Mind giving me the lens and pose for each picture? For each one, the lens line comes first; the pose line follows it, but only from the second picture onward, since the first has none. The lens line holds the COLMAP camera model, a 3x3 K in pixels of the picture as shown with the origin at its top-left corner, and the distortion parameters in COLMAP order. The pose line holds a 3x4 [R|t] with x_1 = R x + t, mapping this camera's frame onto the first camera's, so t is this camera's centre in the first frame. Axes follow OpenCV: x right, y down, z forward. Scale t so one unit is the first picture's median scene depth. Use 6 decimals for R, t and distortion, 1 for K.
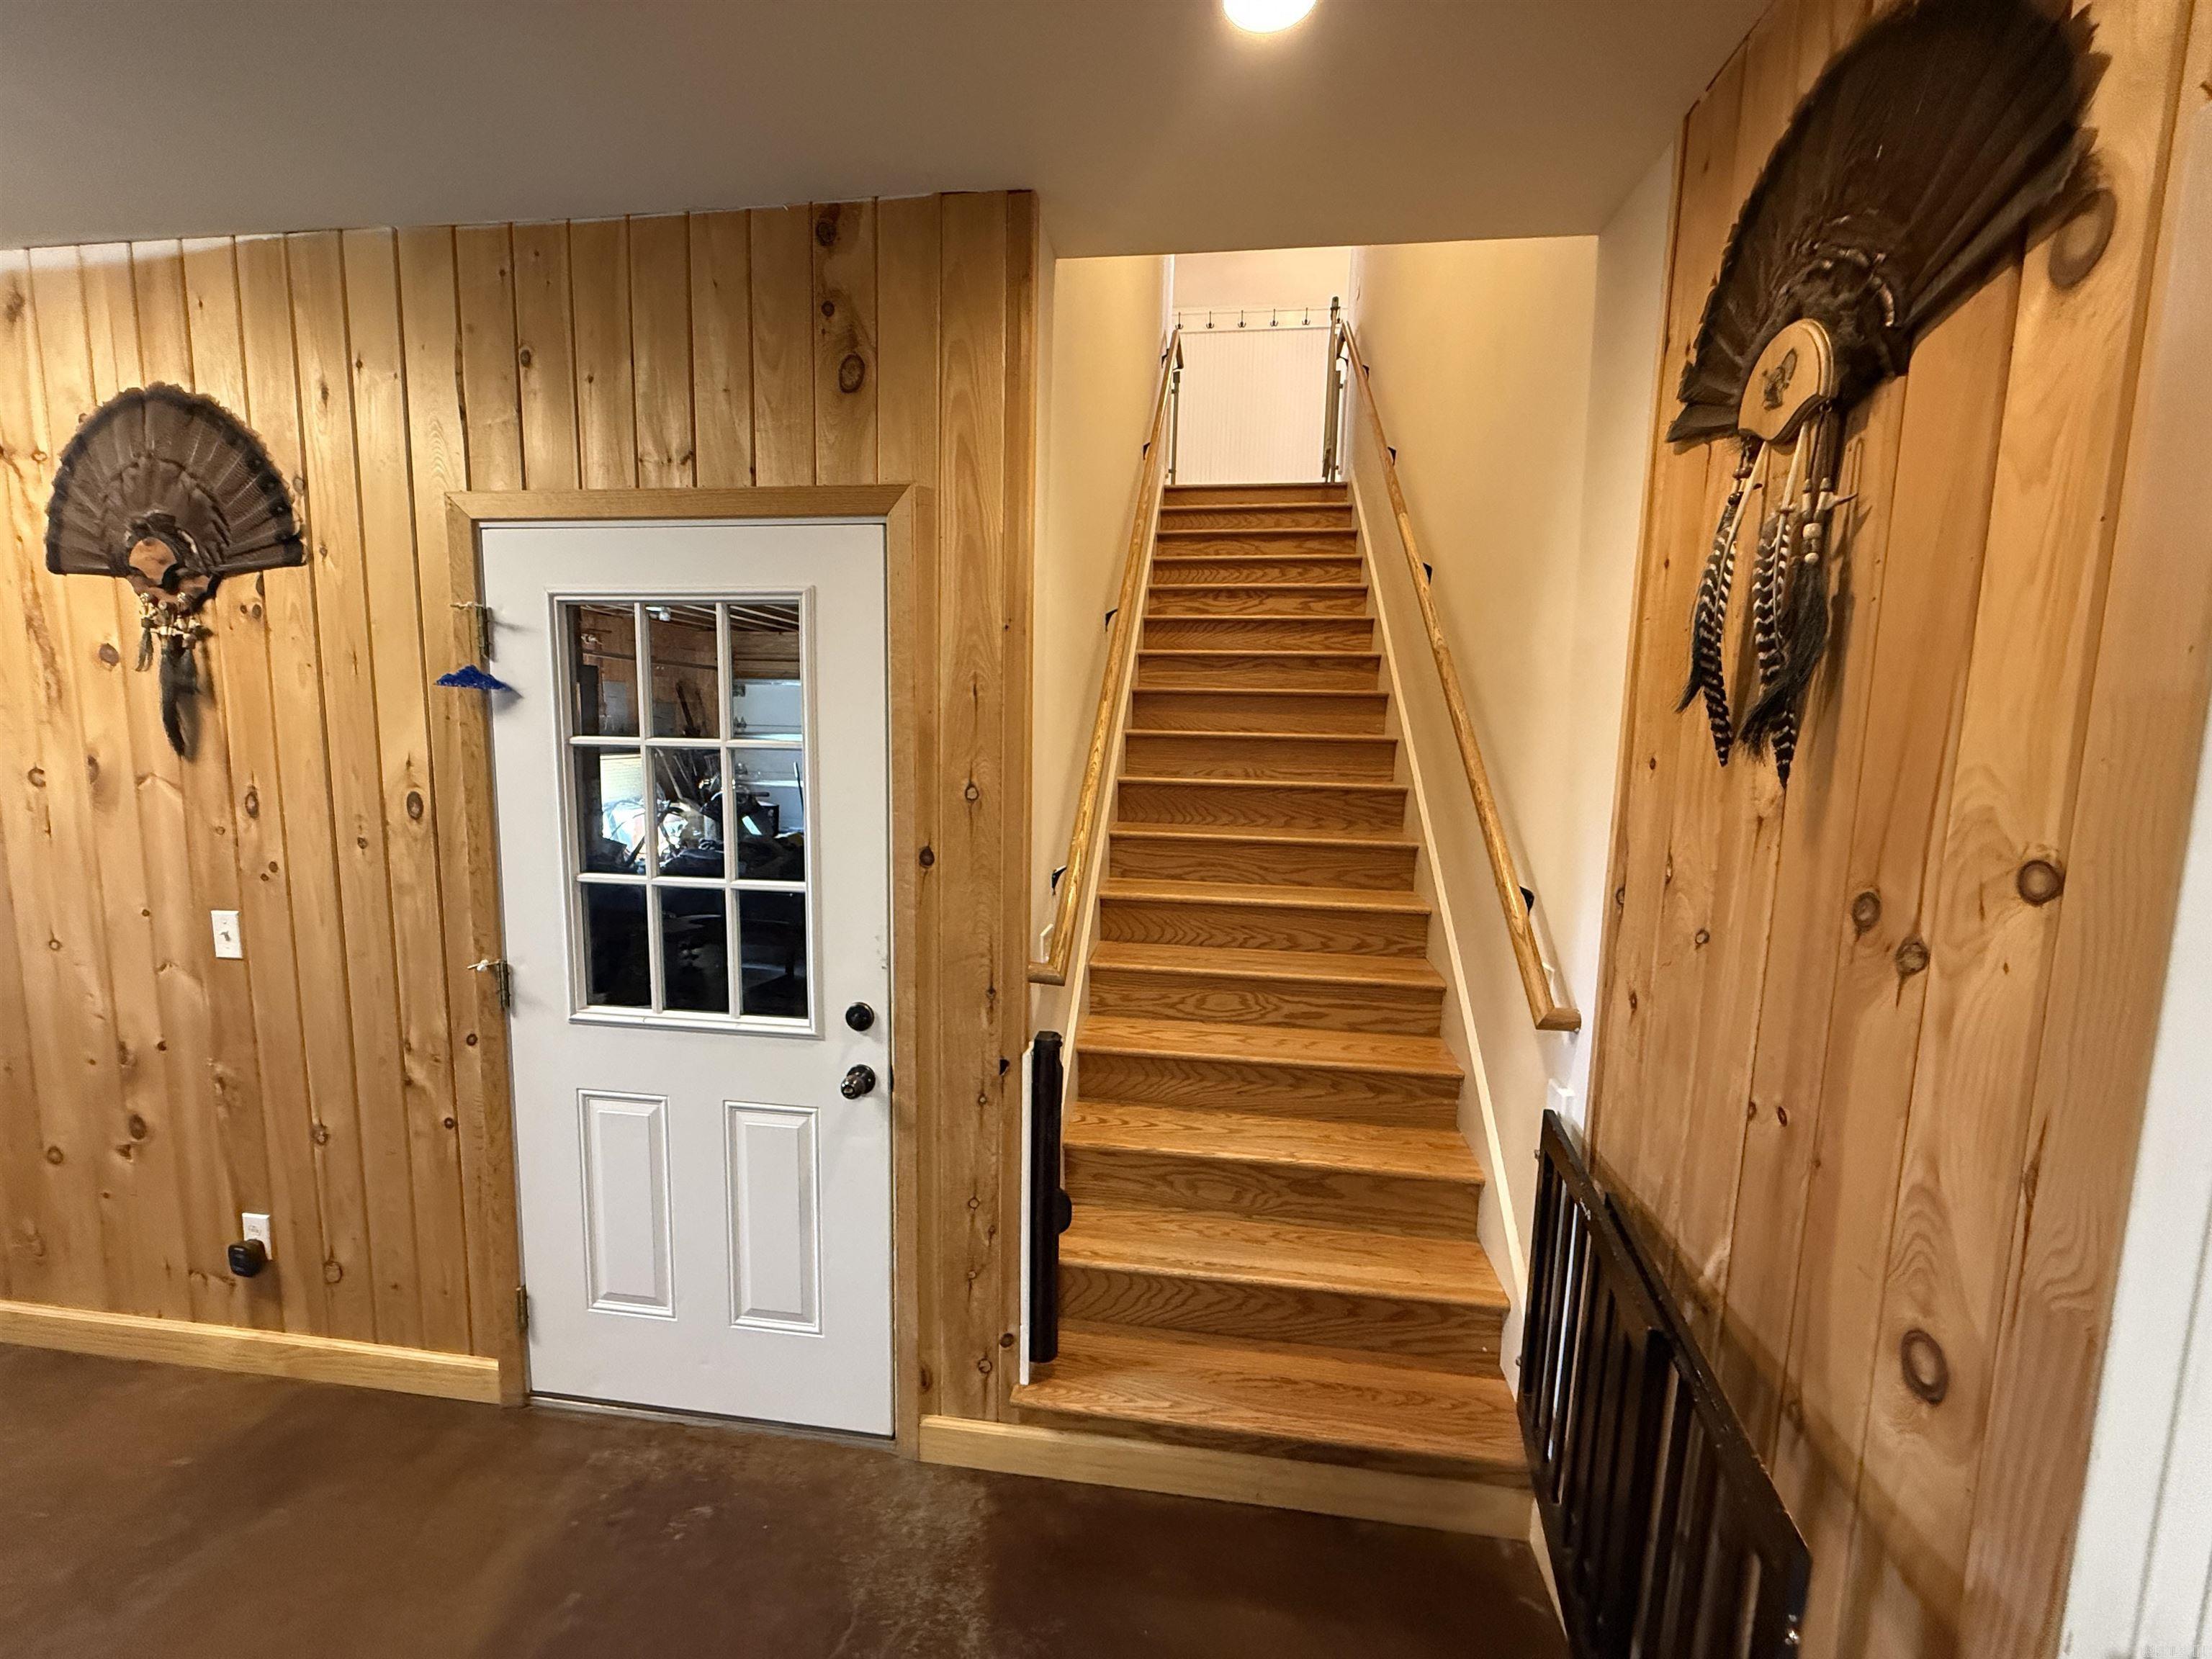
lens RADIAL K [[880.7, 0, 1101.3], [0, 880.7, 831.1], [0, 0, 1]] dist [0.000513, 0.000245]
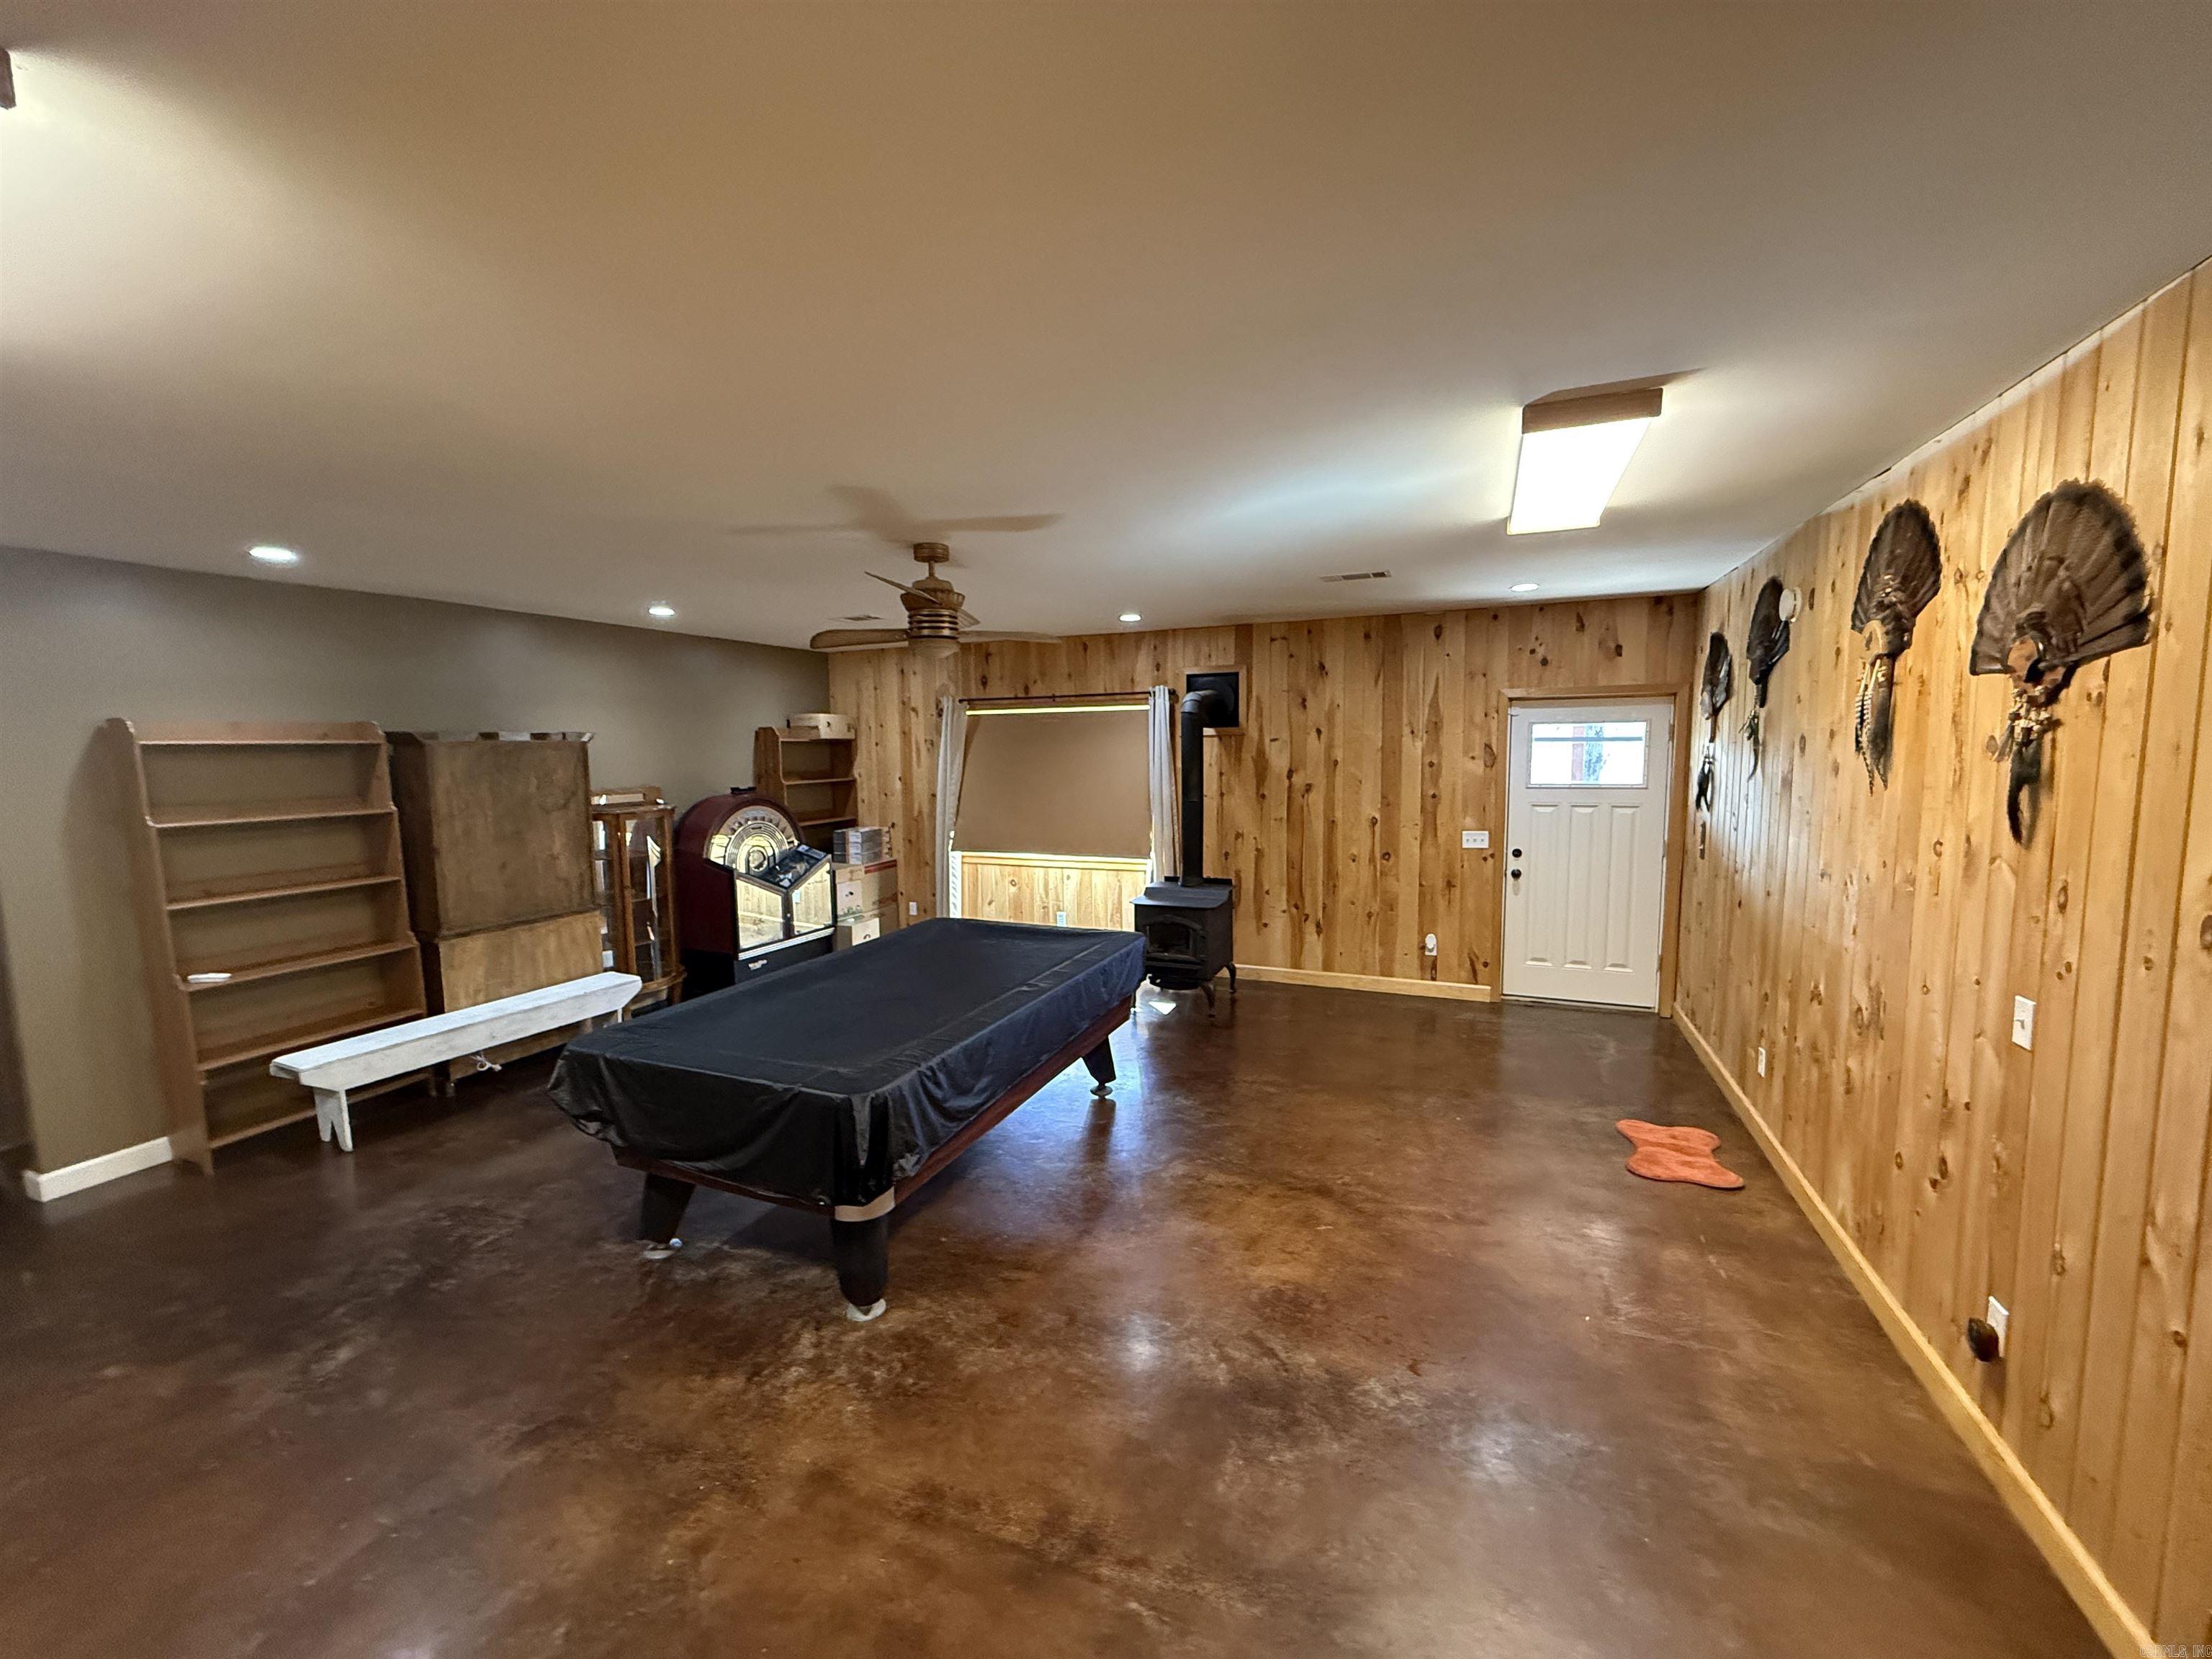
lens RADIAL K [[880.7, 0, 1102.1], [0, 880.7, 832.3], [0, 0, 1]] dist [0.000513, 0.000245]
pose [[-0.267526, 0.078932, -0.960312, 0.237935], [-0.101896, 0.988733, 0.109655, -0.103852], [0.958148, 0.127188, -0.256468, 0.243617]]
